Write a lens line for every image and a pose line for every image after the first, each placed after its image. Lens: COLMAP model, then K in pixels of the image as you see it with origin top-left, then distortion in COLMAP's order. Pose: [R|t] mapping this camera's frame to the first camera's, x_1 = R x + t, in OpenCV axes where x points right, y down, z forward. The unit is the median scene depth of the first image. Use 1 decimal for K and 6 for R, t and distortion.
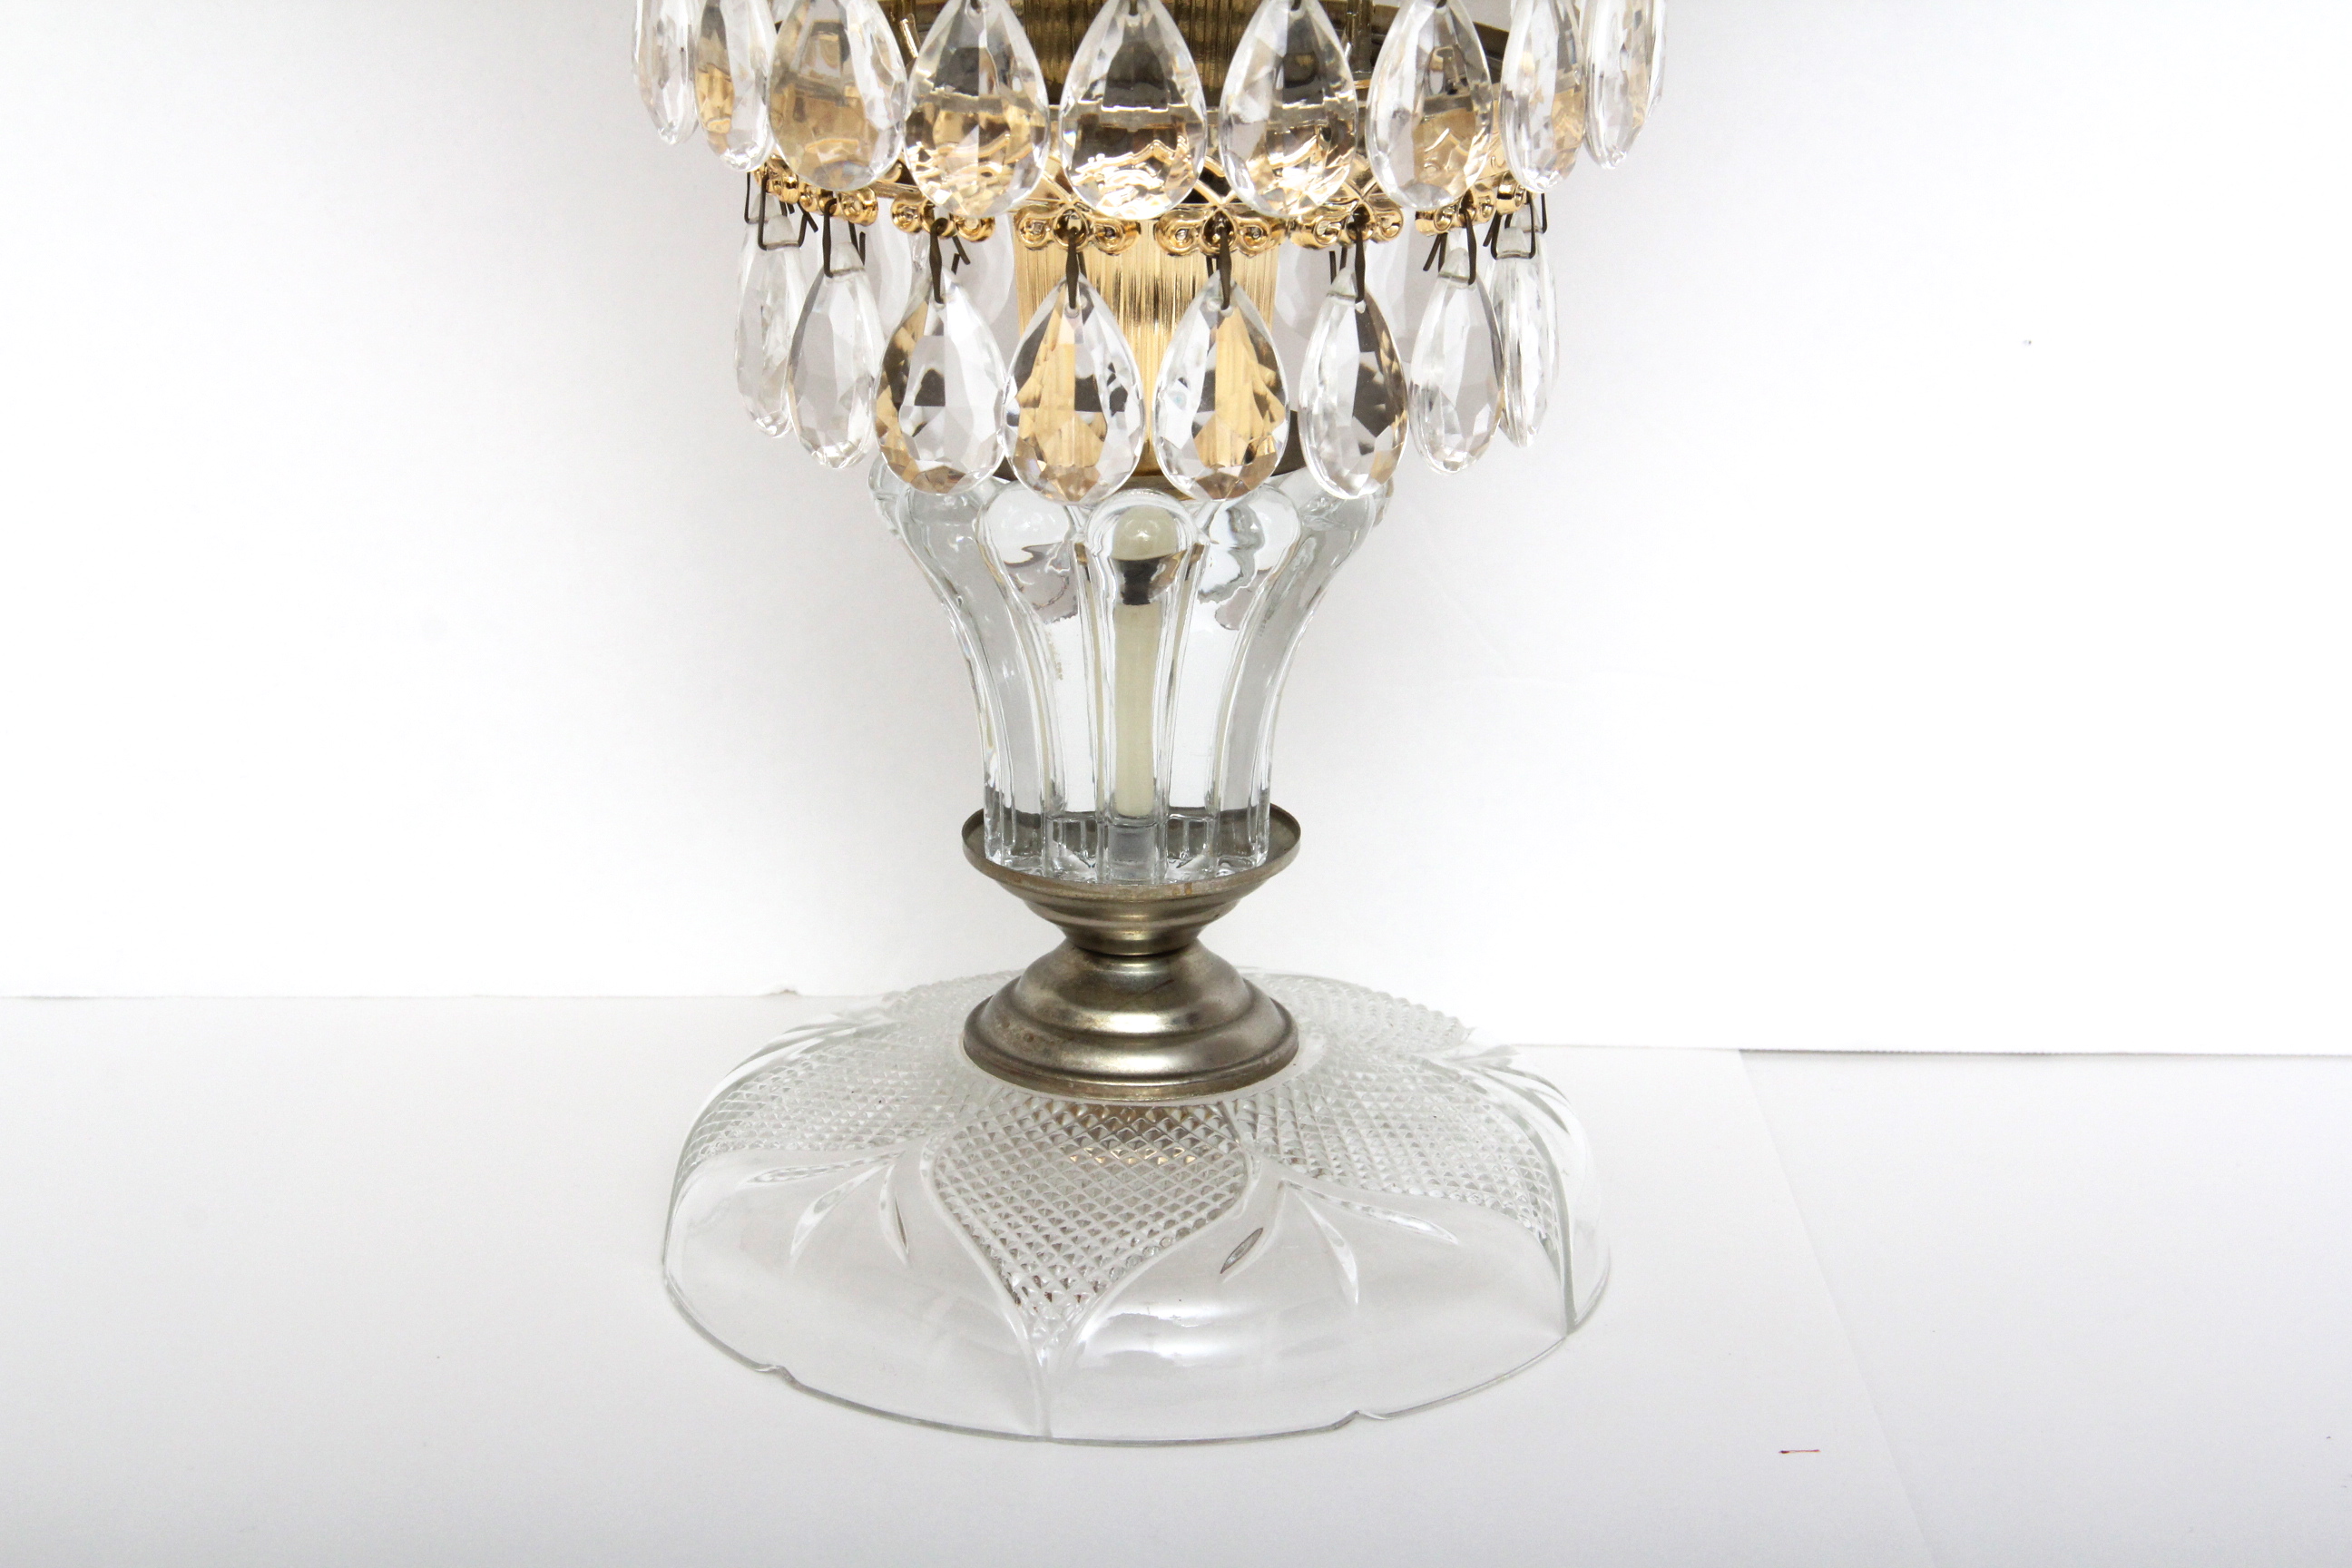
lens RADIAL K [[5171.3, 0, 1174.0], [0, 5171.3, 790.2], [0, 0, 1]] dist [0.113262, 0.000000]
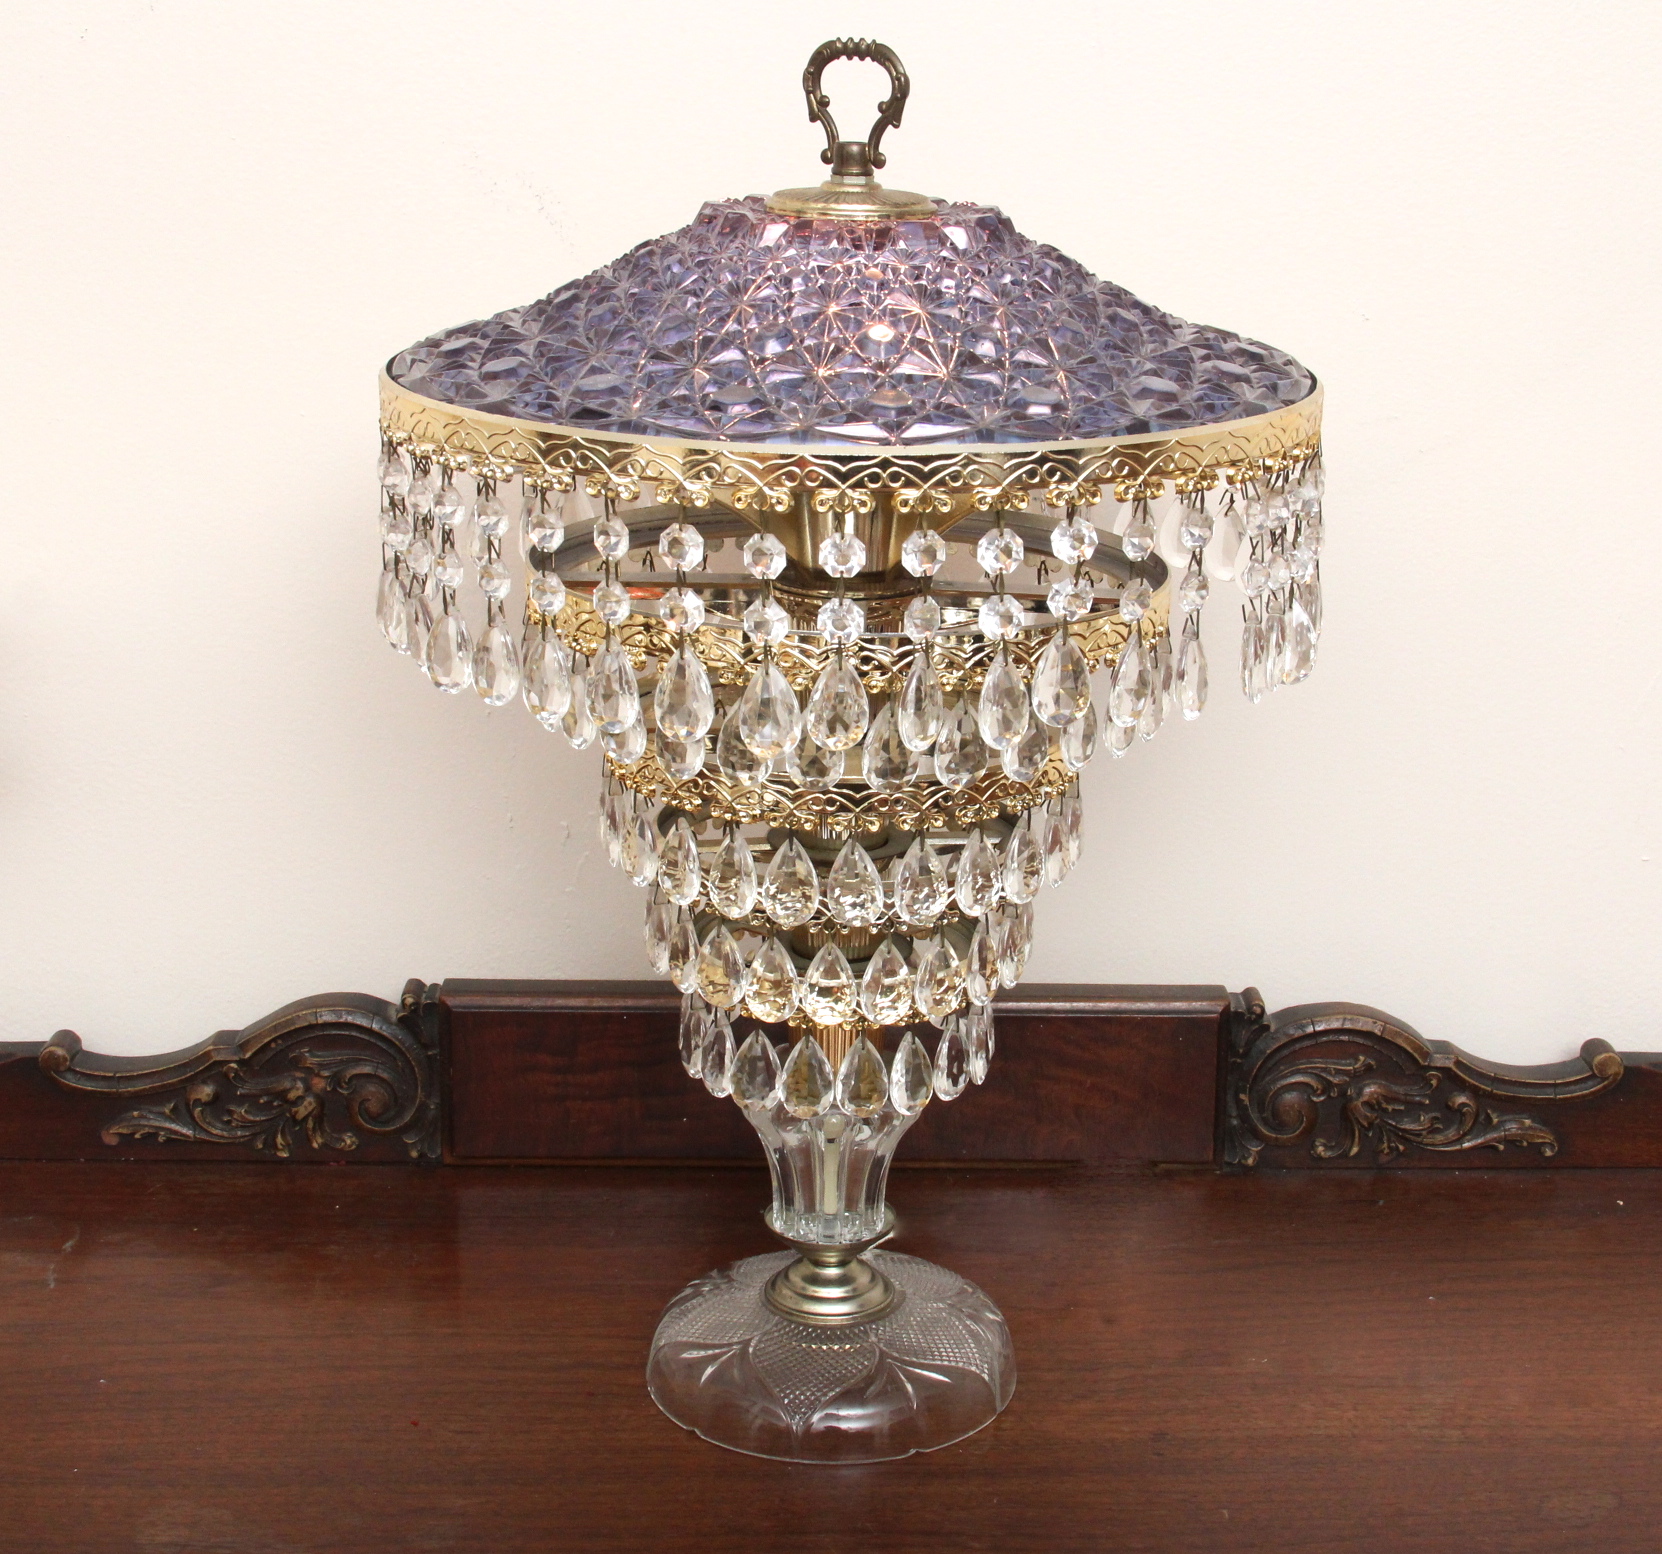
lens RADIAL K [[3128.1, 0, 845.2], [0, 3128.1, 773.7], [0, 0, 1]] dist [-0.045688, 0.000000]
pose [[0.999720, 0.012207, -0.020277, 0.028723], [-0.012564, 0.999767, -0.017528, -0.189893], [0.020058, 0.017777, 0.999641, -0.575357]]
